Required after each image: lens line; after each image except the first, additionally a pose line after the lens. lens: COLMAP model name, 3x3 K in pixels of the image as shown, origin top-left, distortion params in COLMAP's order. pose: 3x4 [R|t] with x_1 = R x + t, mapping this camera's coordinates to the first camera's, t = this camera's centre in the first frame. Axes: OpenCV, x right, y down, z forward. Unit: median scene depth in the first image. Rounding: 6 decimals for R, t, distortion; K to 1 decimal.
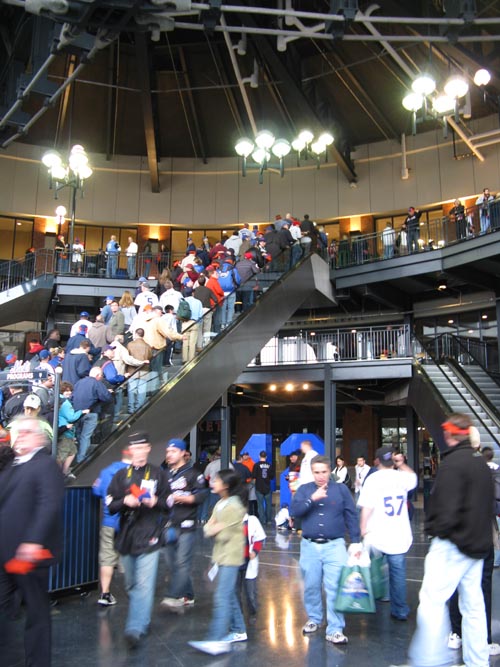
lens RADIAL K [[689.5, 0, 250.0], [0, 689.5, 333.5], [0, 0, 1]] dist [-0.189996, 0.200887]
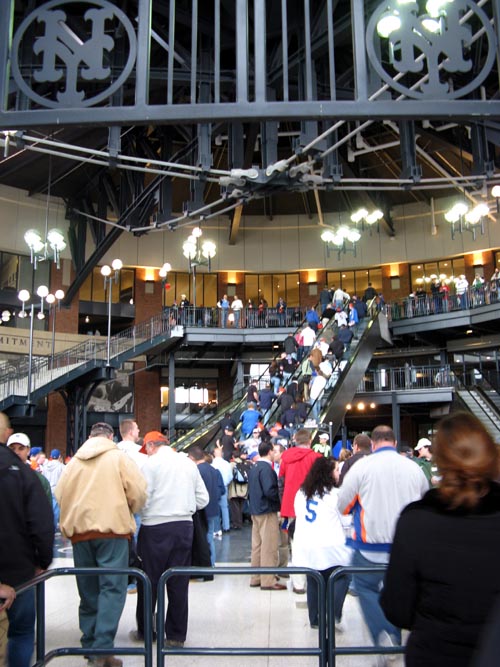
lens RADIAL K [[689.5, 0, 250.0], [0, 689.5, 333.5], [0, 0, 1]] dist [-0.189996, 0.200887]
pose [[0.999757, -0.017835, -0.012938, -0.138699], [0.017839, 0.999841, 0.000185, -0.069431], [0.012933, -0.000416, 0.999916, -0.367618]]
